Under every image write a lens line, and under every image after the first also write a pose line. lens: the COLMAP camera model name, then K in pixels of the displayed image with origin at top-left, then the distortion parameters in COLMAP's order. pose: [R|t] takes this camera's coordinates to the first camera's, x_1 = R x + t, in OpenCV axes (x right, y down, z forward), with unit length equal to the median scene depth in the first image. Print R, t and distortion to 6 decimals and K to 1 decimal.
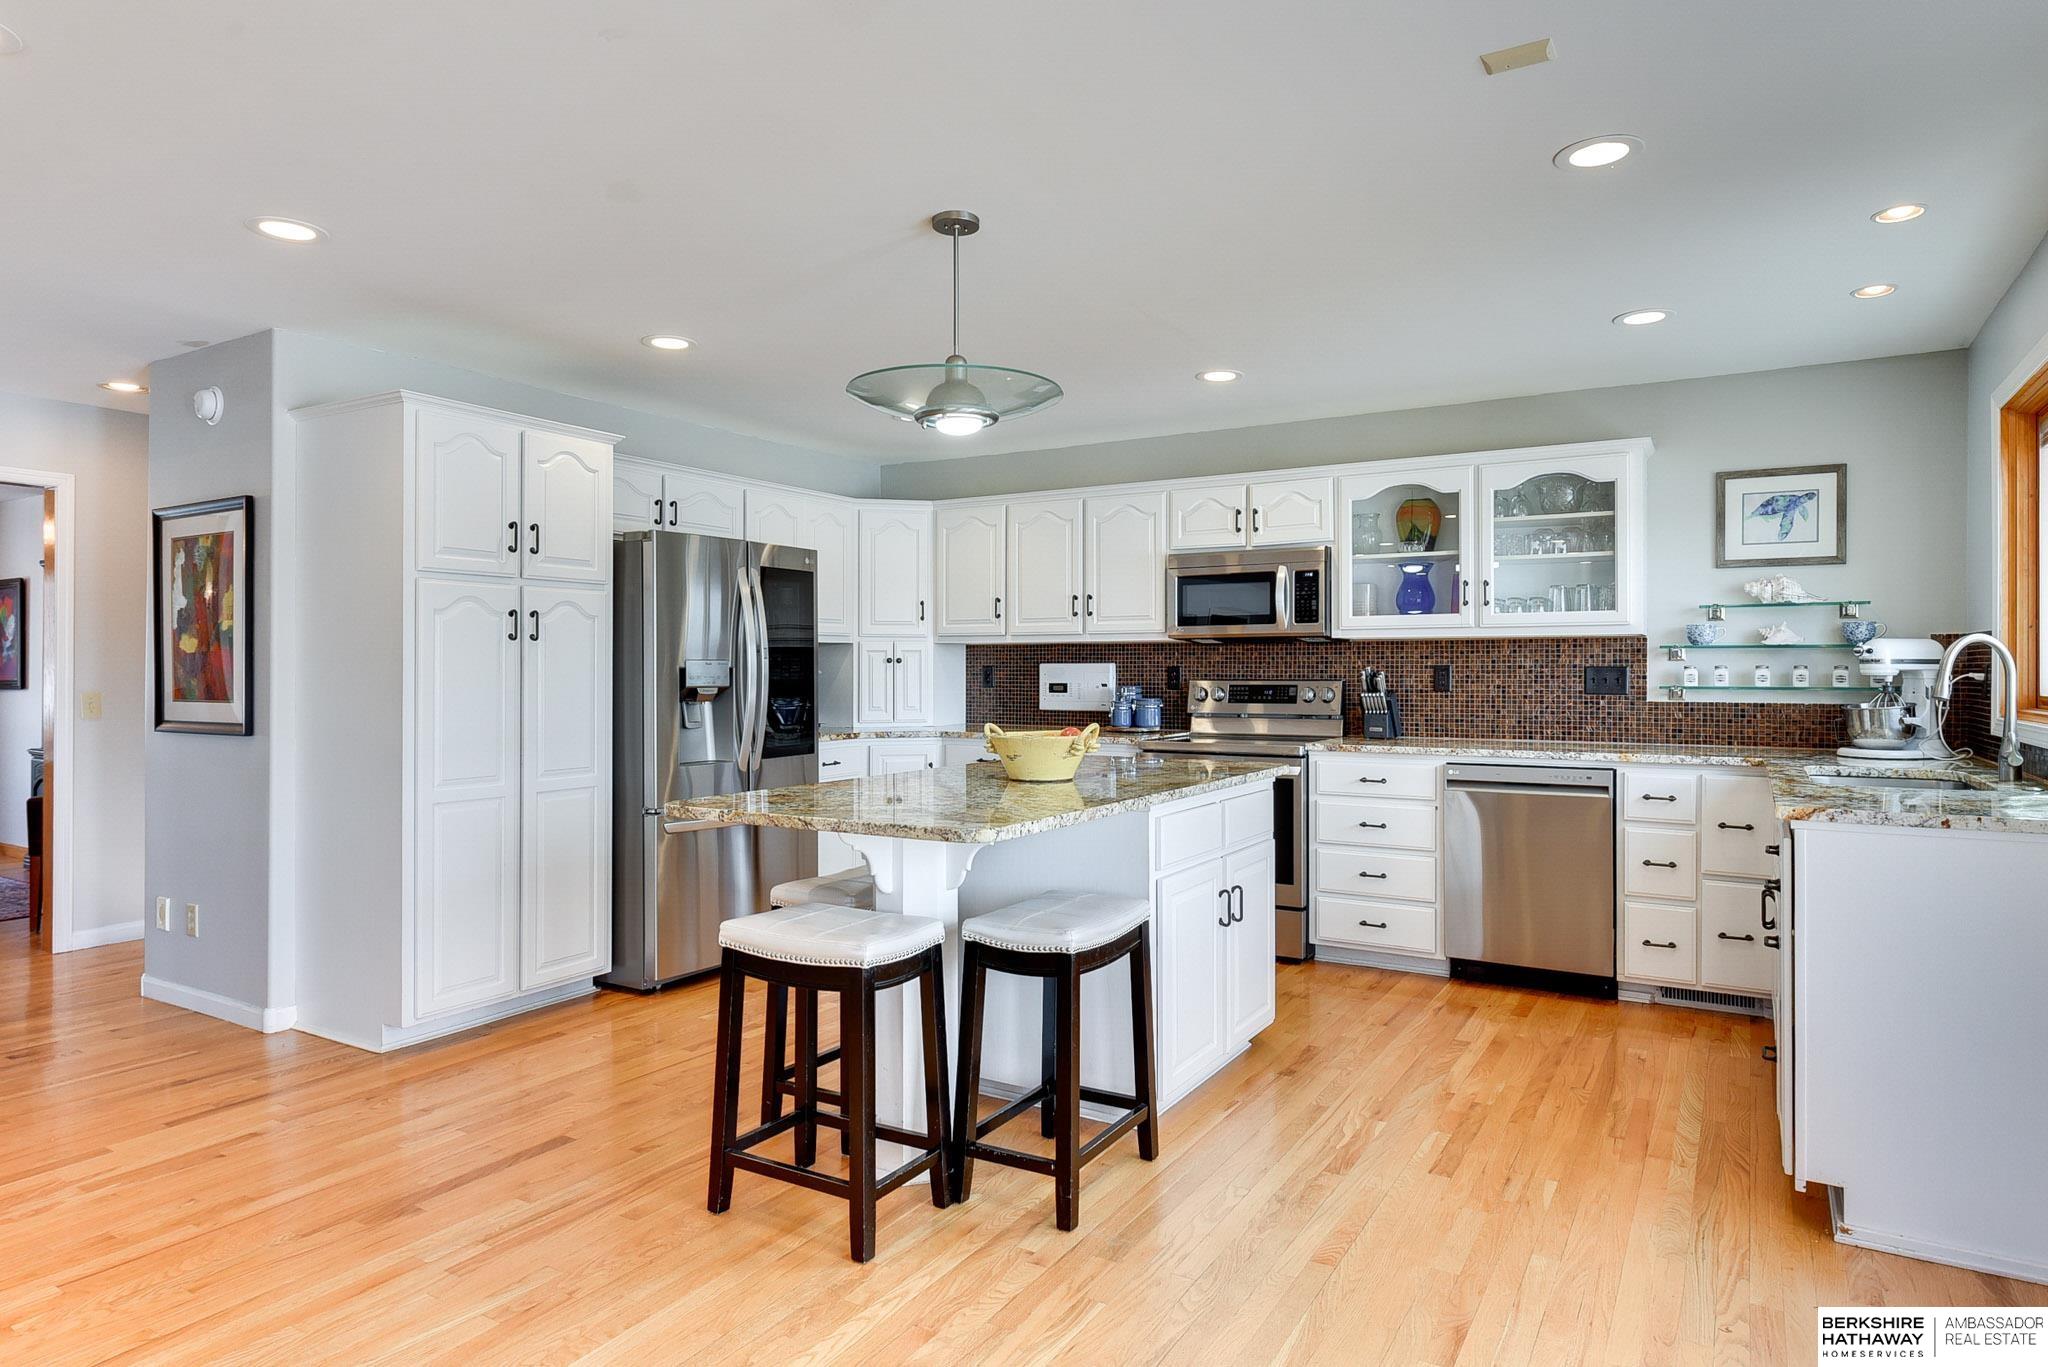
lens RADIAL K [[1177.7, 0, 1050.0], [0, 1177.7, 671.6], [0, 0, 1]] dist [0.001274, -0.000828]
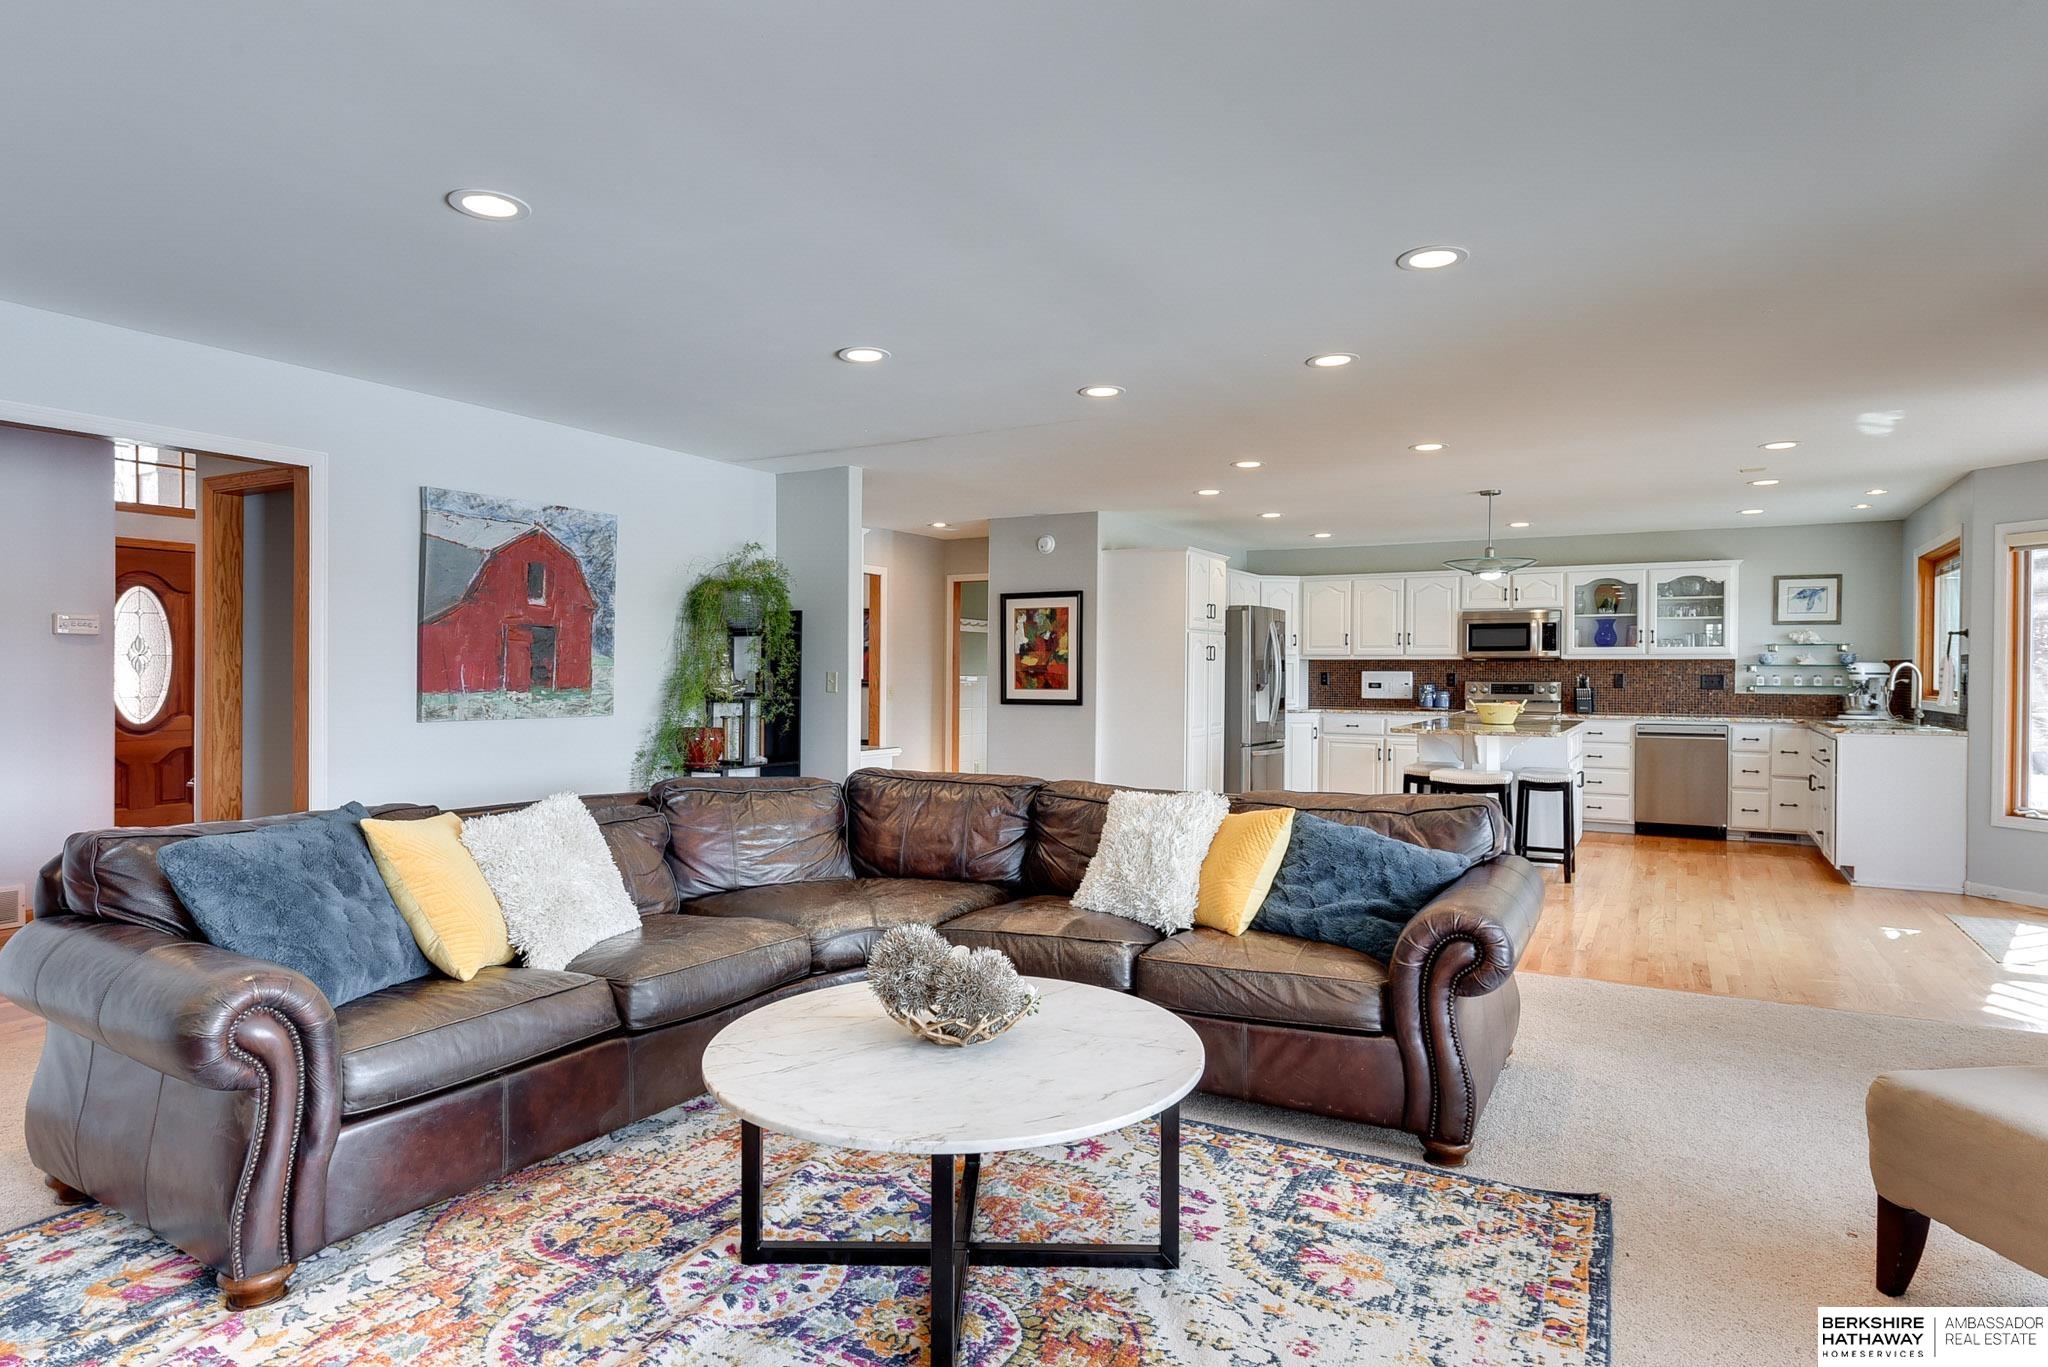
lens RADIAL K [[1142.1, 0, 1004.8], [0, 1142.1, 694.5], [0, 0, 1]] dist [0.003638, -0.007669]
pose [[0.999984, 0.004682, 0.003138, -0.718226], [-0.004738, 0.999822, 0.018269, -0.001247], [-0.003052, -0.018284, 0.999828, -0.897318]]
